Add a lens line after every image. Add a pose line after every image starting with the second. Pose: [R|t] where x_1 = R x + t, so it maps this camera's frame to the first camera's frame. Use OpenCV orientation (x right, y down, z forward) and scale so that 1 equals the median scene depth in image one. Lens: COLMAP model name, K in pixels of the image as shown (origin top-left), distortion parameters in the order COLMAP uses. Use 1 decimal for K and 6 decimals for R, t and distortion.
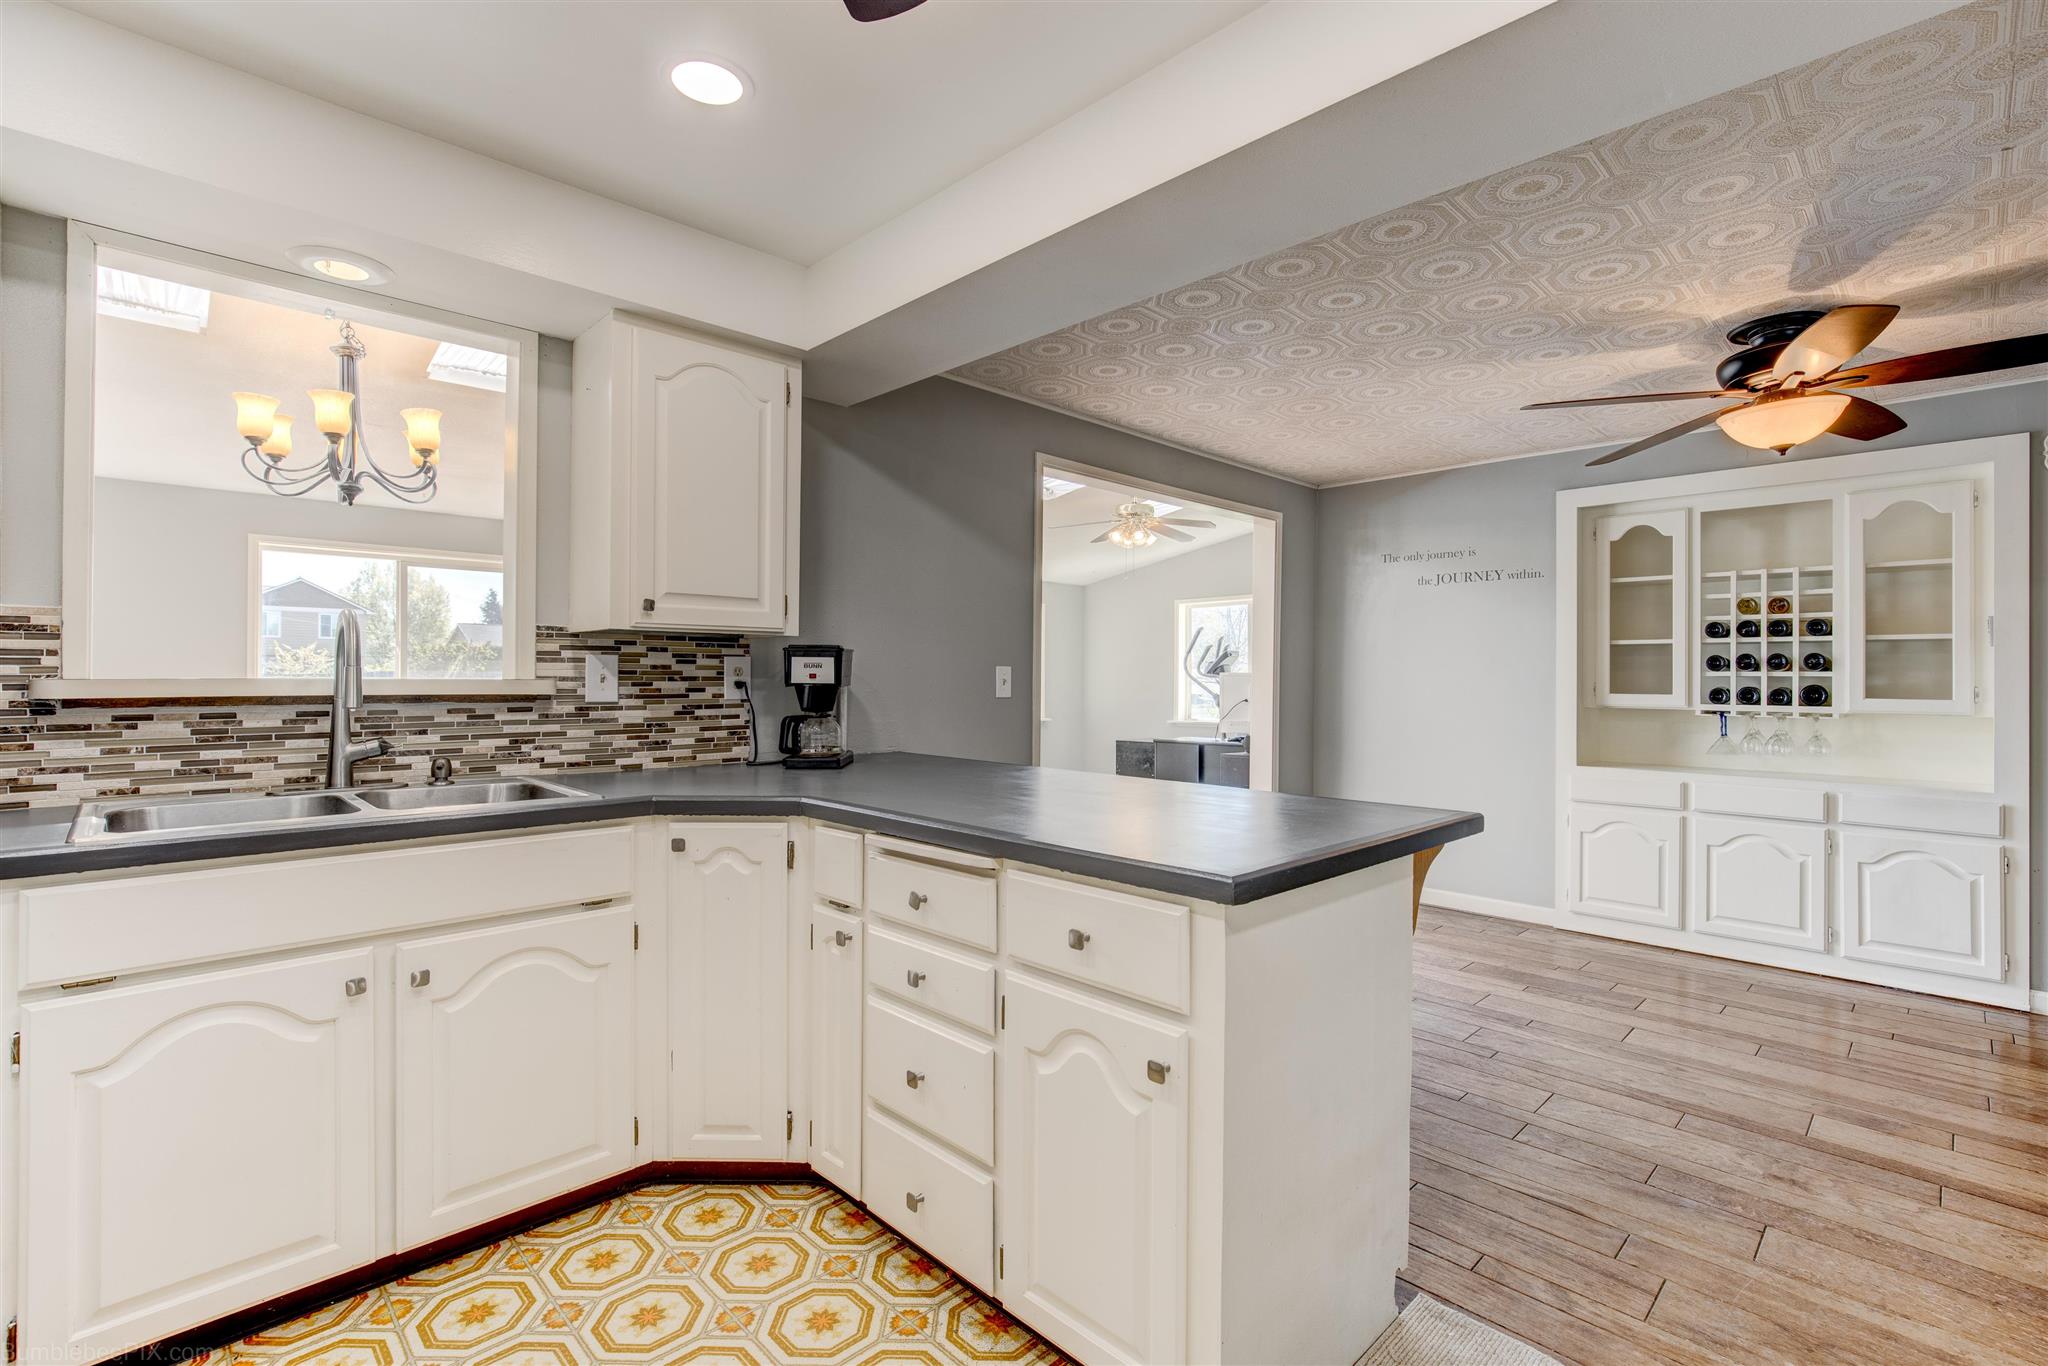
lens RADIAL K [[928.7, 0, 1029.0], [0, 928.7, 675.9], [0, 0, 1]] dist [-0.008258, 0.004066]
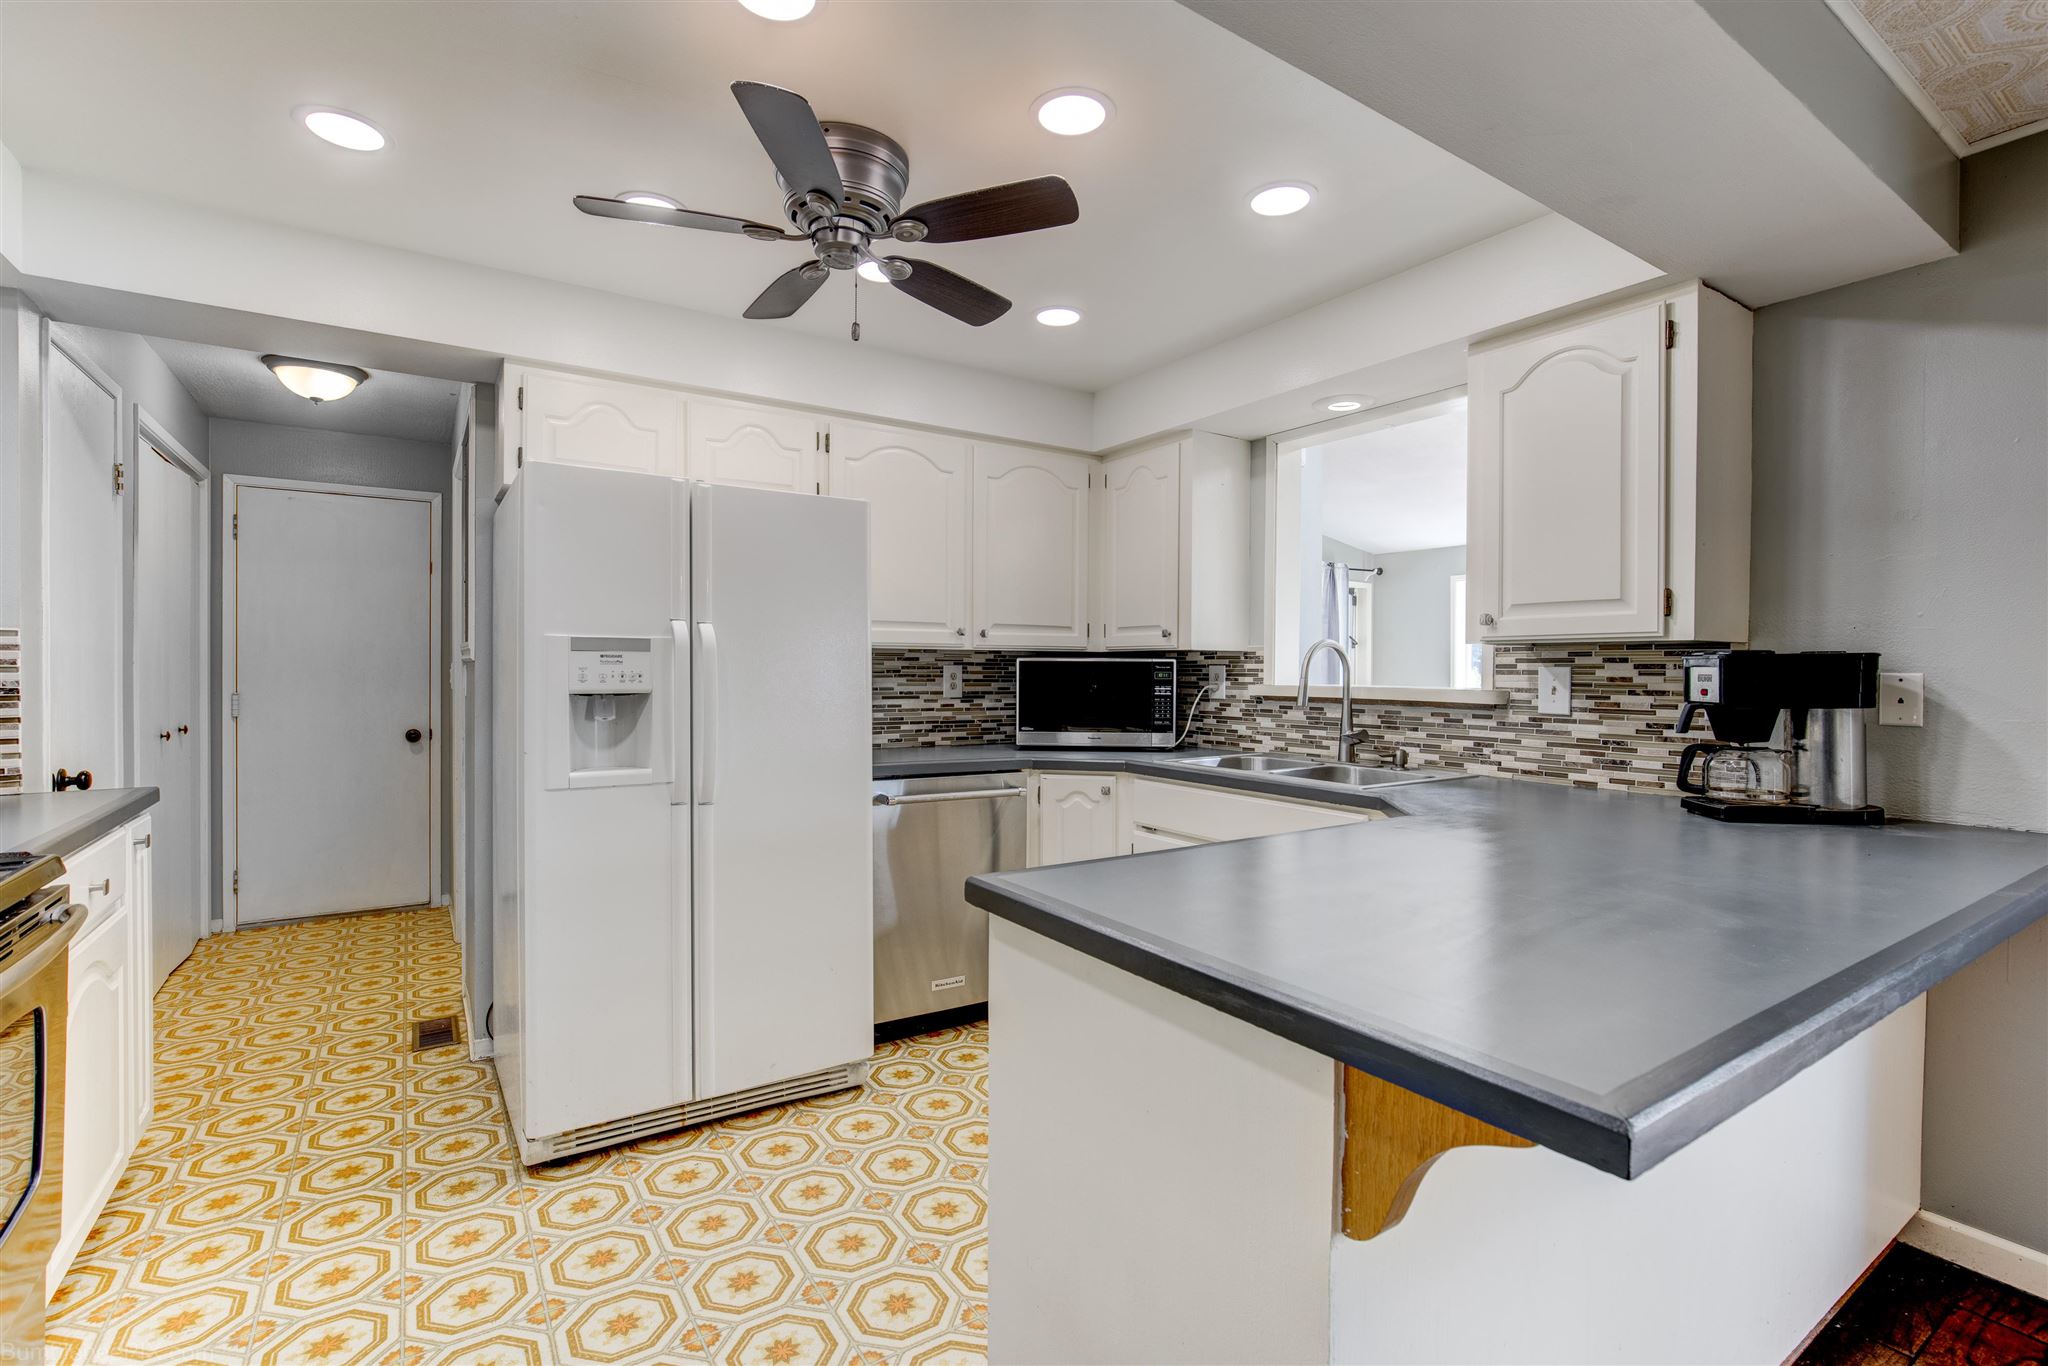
lens RADIAL K [[928.7, 0, 1027.7], [0, 928.7, 671.4], [0, 0, 1]] dist [-0.008258, 0.004066]
pose [[-0.181203, -0.005796, -0.983429, 0.468697], [-0.010547, 0.999937, -0.003949, -0.005902], [0.983389, 0.009657, -0.181253, 0.465794]]
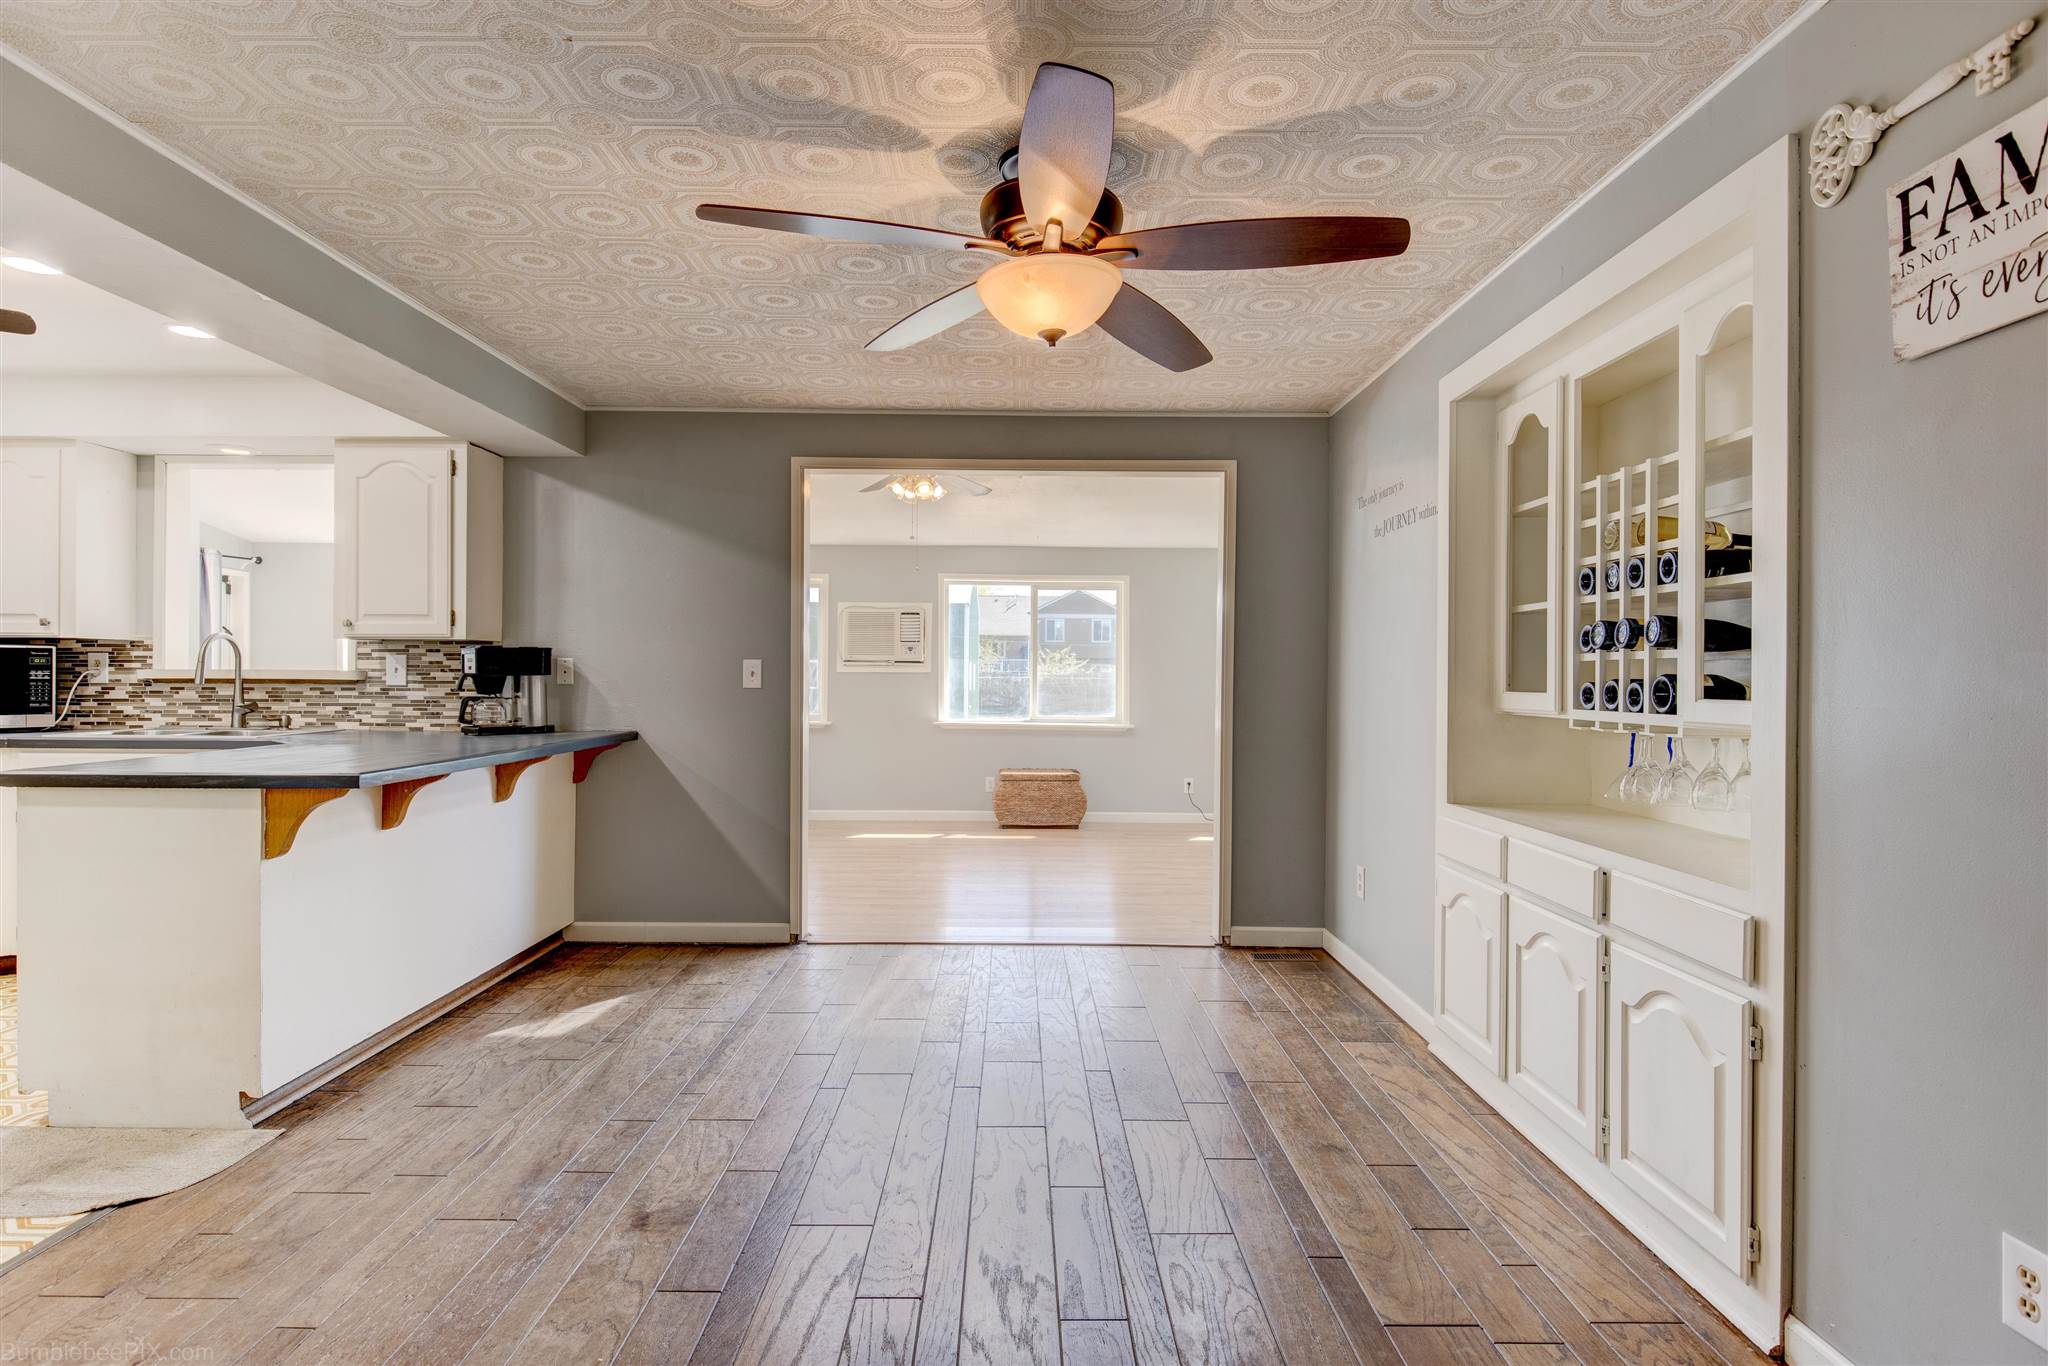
lens RADIAL K [[1091.7, 0, 1027.9], [0, 1091.7, 679.6], [0, 0, 1]] dist [-0.011507, 0.000972]
pose [[0.718562, -0.000763, -0.695463, 1.161219], [-0.000543, 0.999998, -0.001659, 0.015920], [0.695463, 0.001570, 0.718560, 0.322612]]
